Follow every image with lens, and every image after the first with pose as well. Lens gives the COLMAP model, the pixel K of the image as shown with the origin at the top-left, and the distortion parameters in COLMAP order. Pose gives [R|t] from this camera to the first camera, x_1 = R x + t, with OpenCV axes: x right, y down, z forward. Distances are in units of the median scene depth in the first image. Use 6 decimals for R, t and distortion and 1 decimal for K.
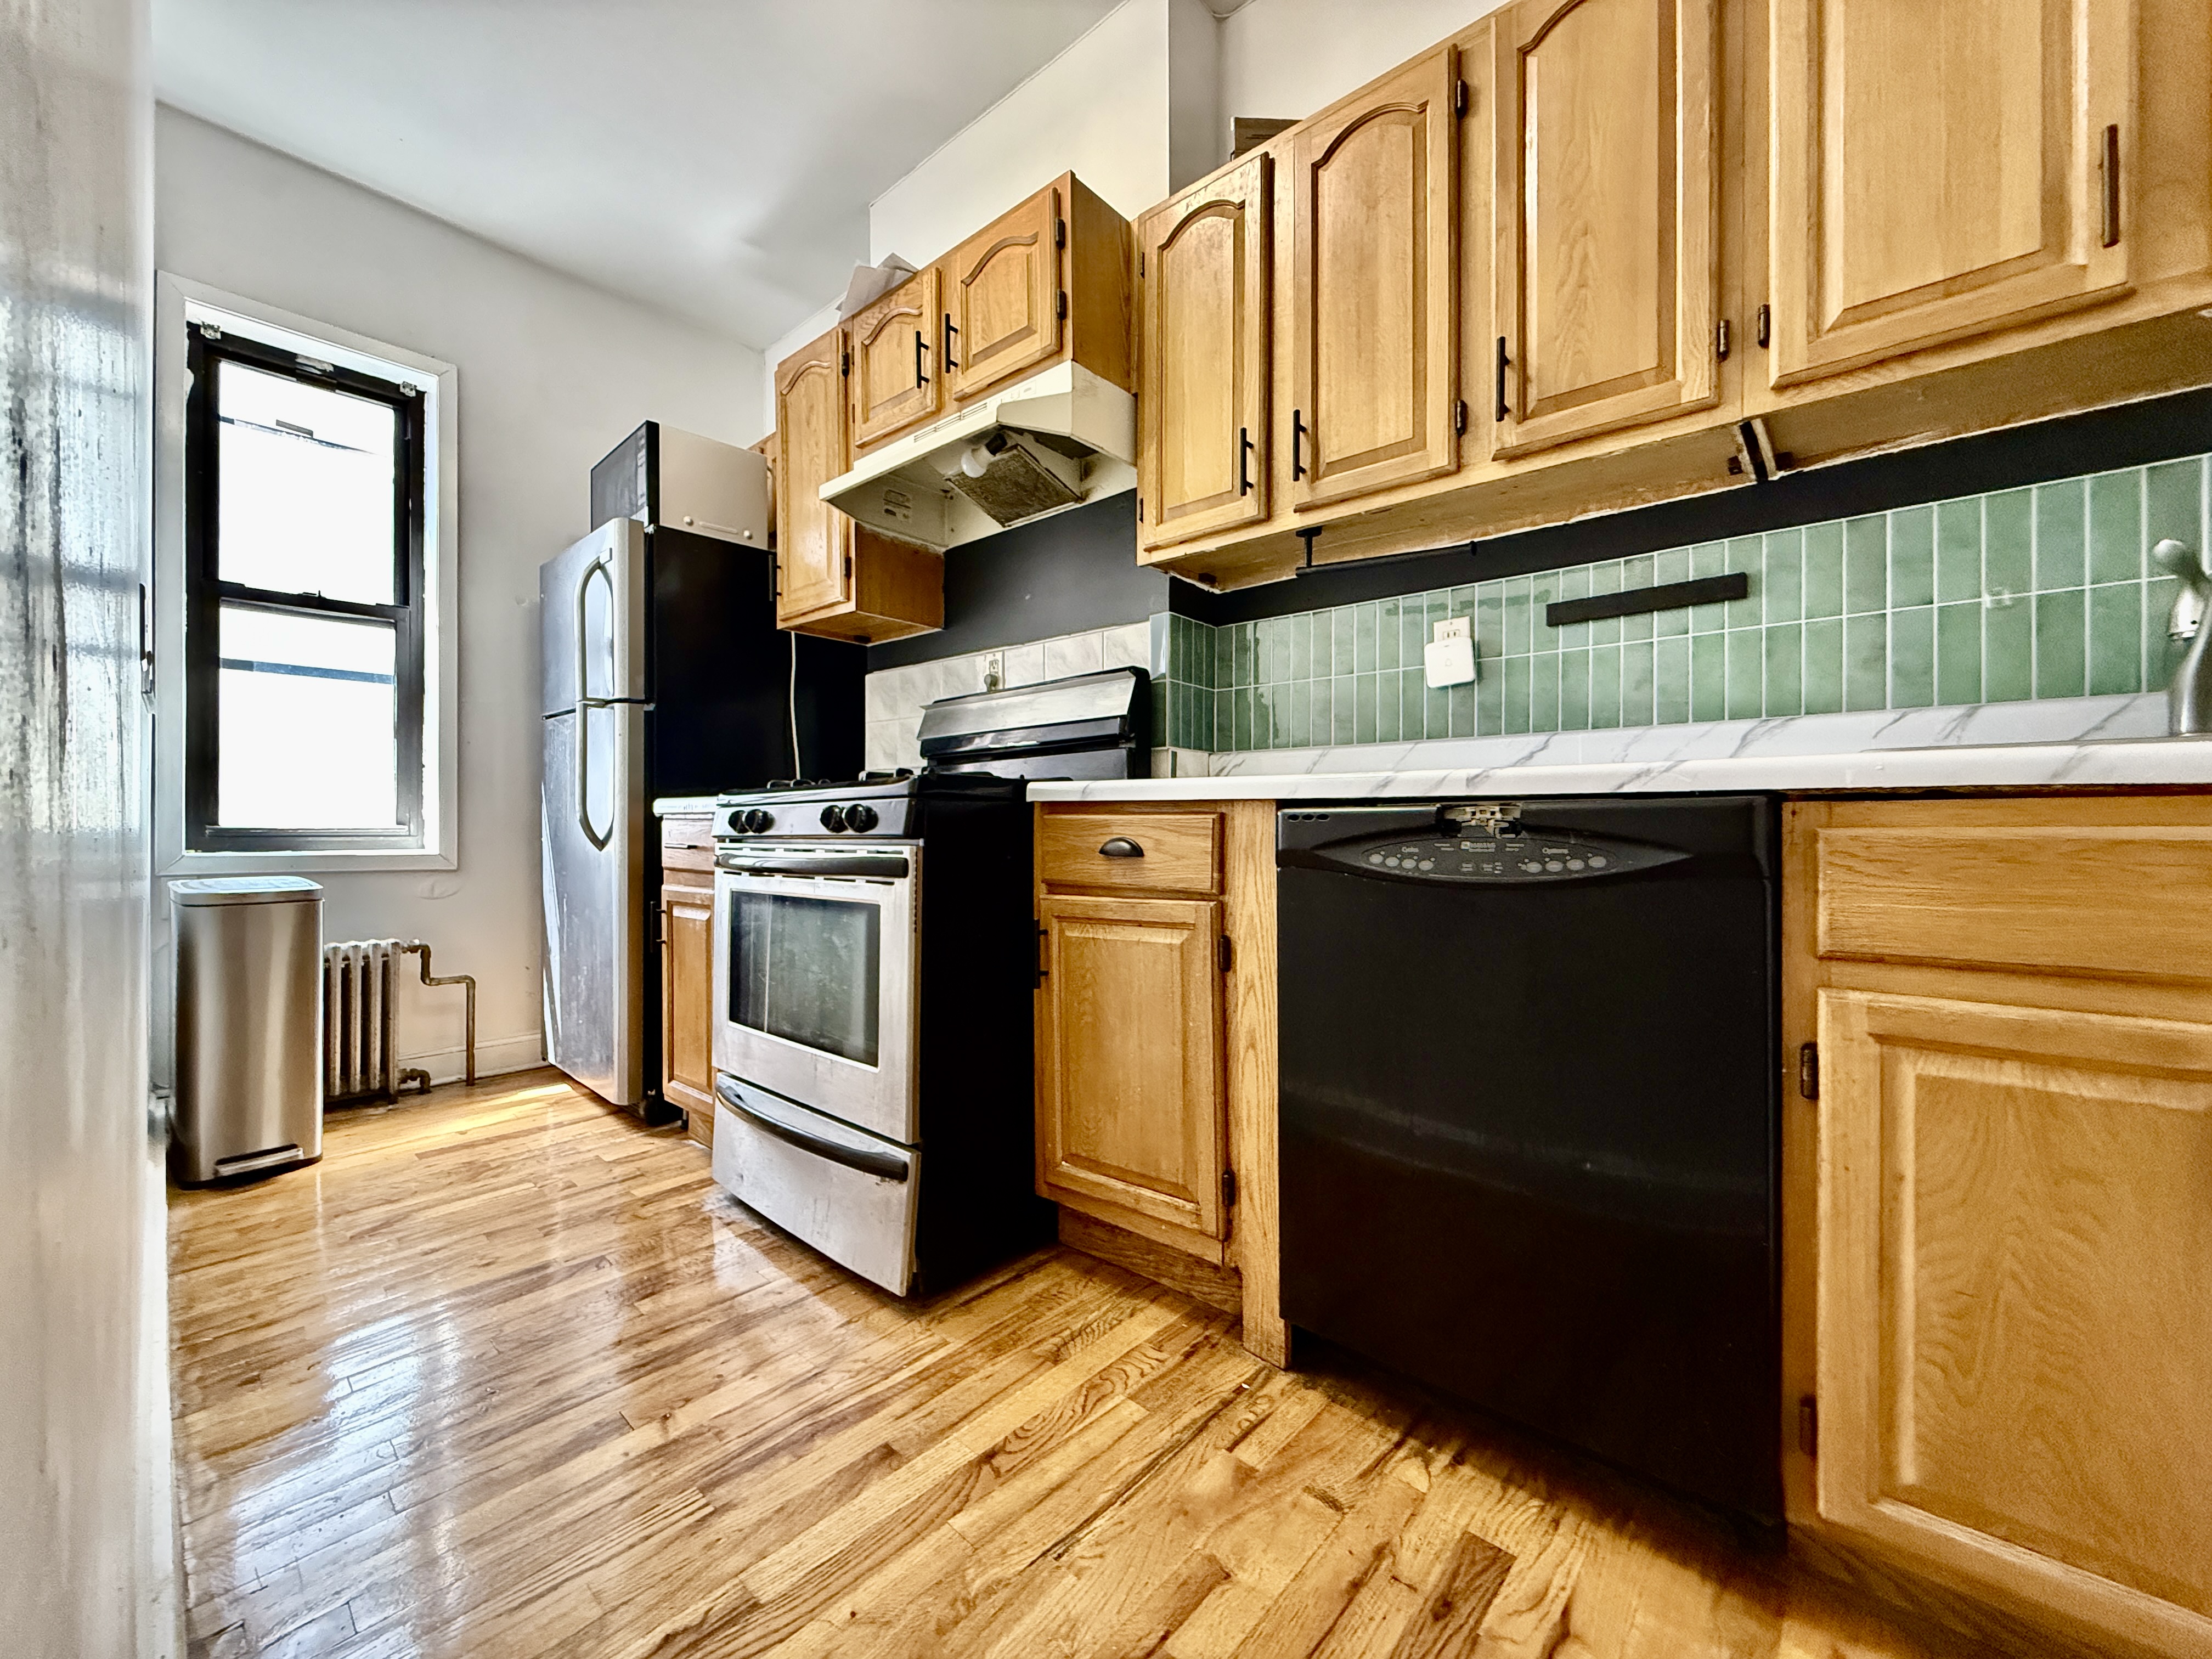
lens RADIAL K [[880.4, 0, 1102.0], [0, 880.4, 827.4], [0, 0, 1]] dist [-0.000493, -0.000084]
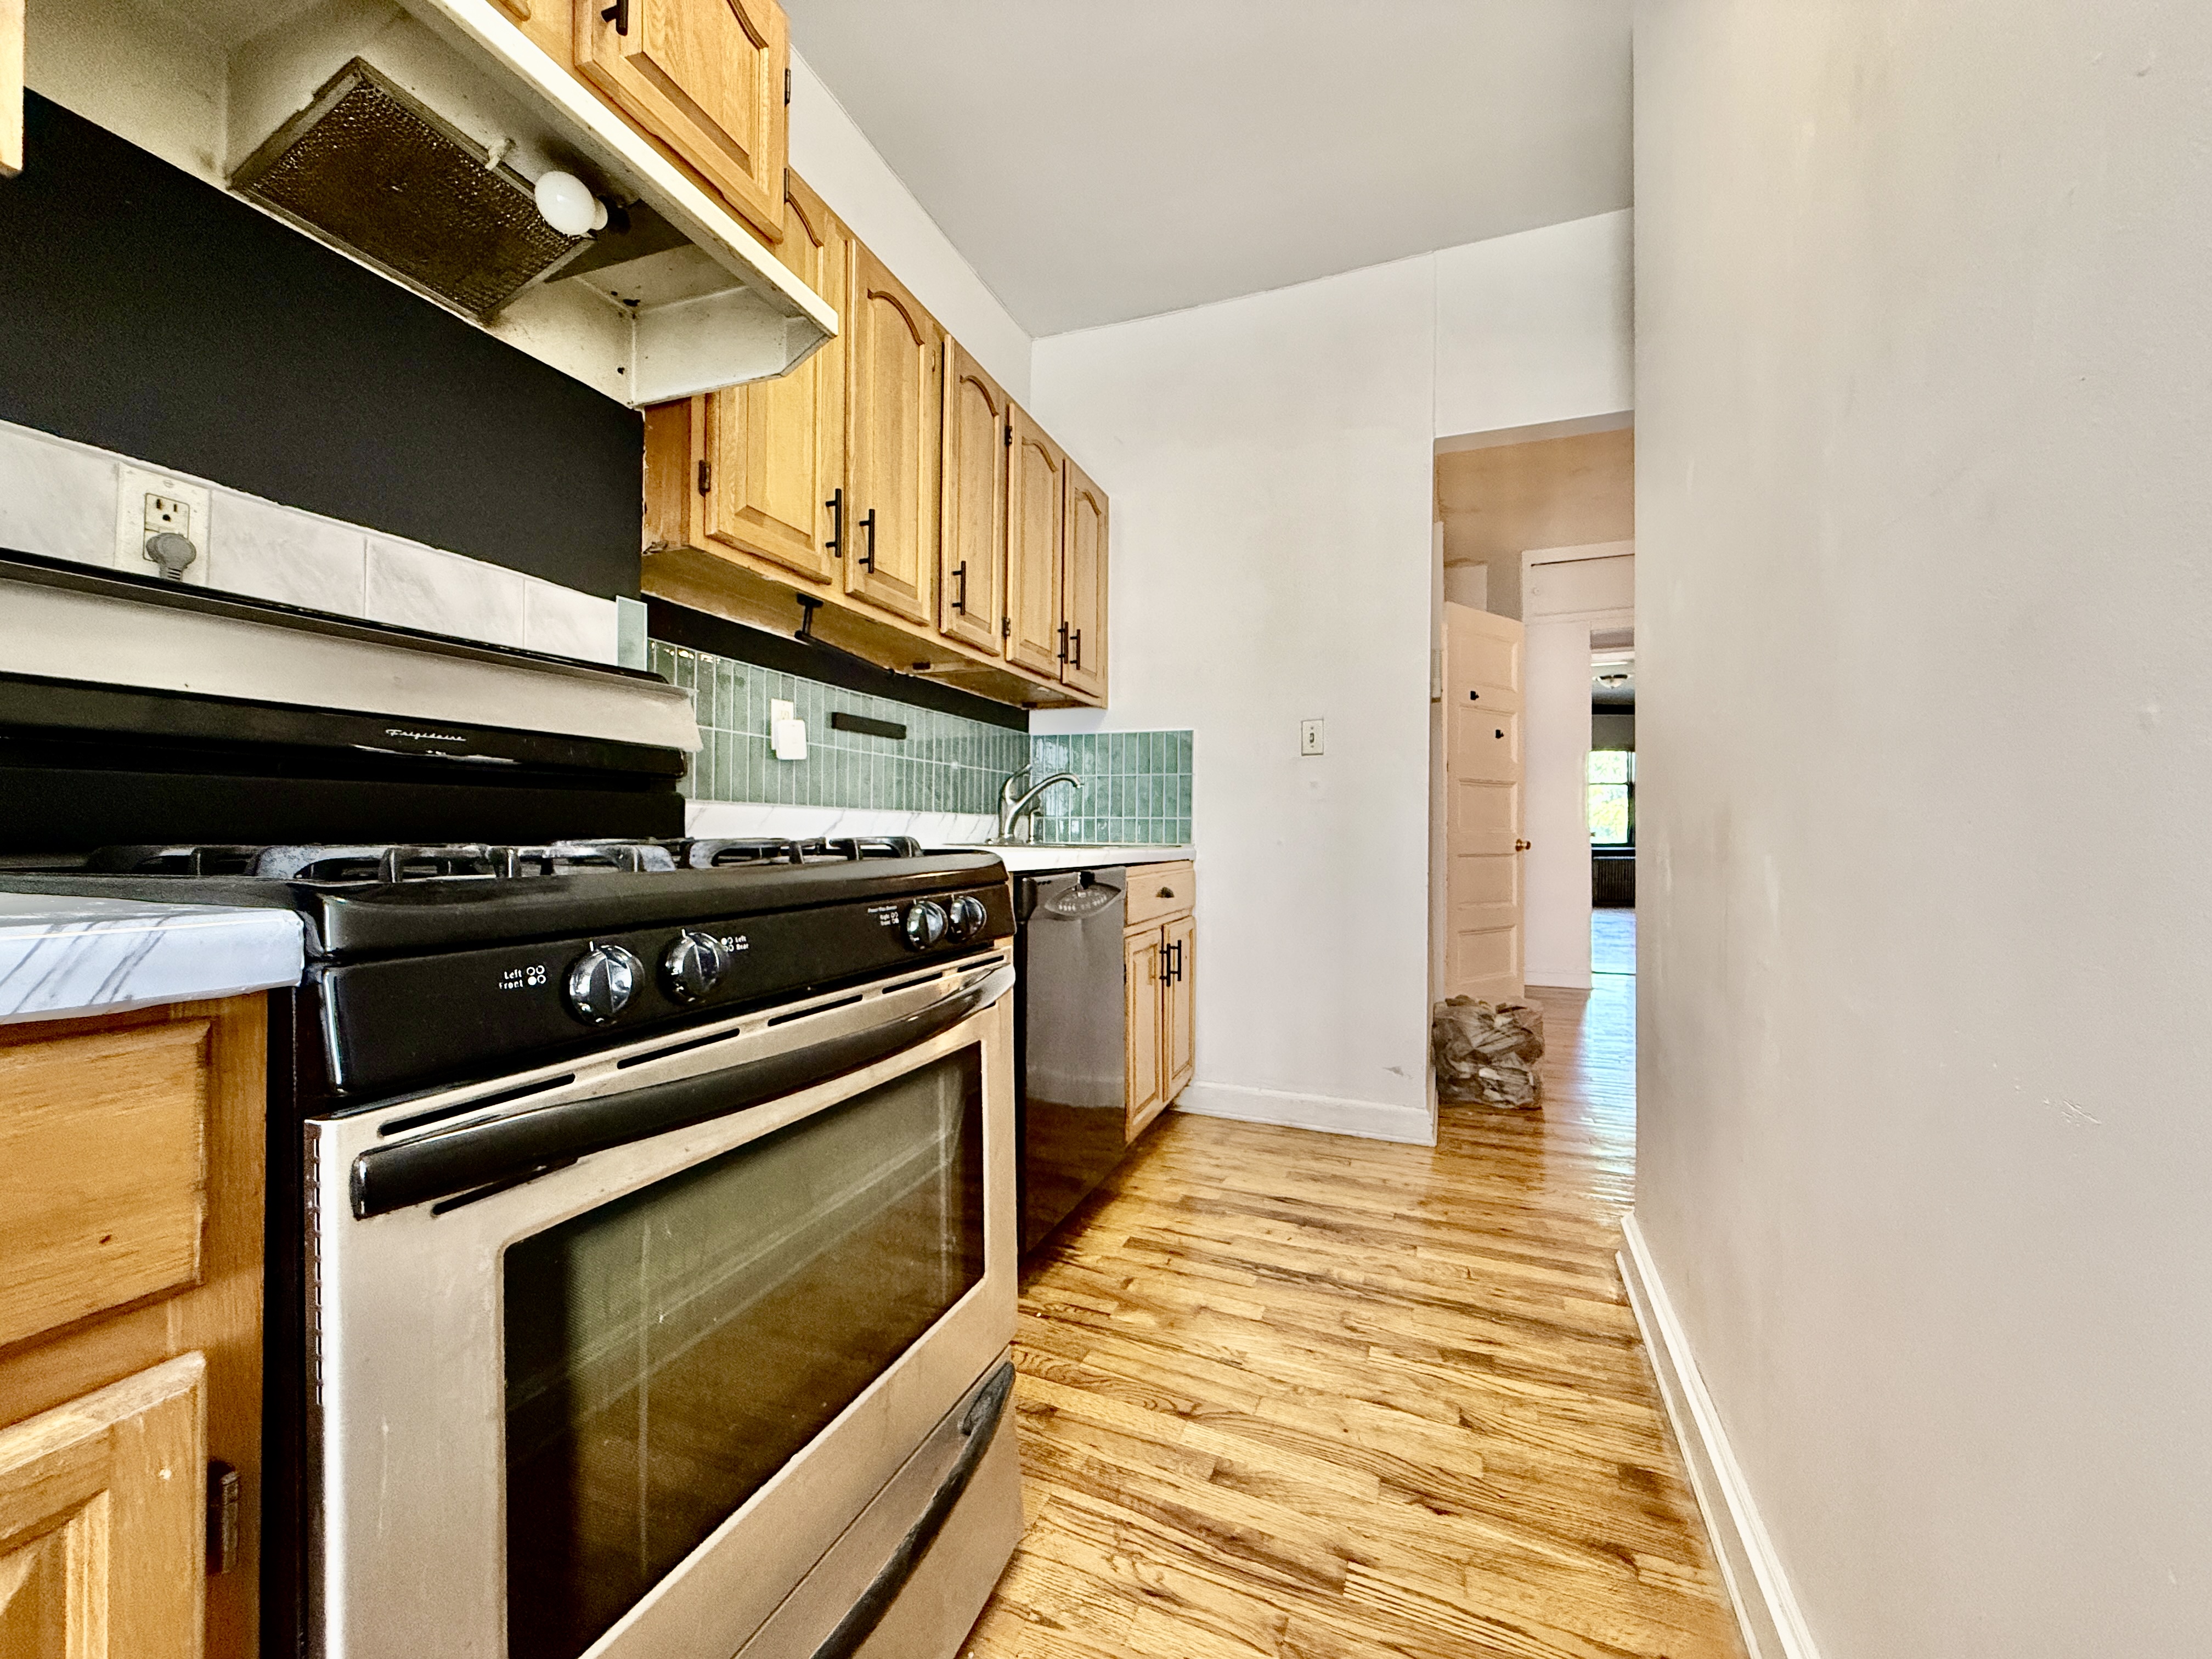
lens RADIAL K [[880.4, 0, 1102.0], [0, 880.4, 827.4], [0, 0, 1]] dist [-0.000493, -0.000084]
pose [[-0.350777, 0.007559, 0.936429, -1.226795], [-0.003597, 0.999949, -0.009419, -0.094271], [-0.936452, -0.006673, -0.350732, 1.518877]]
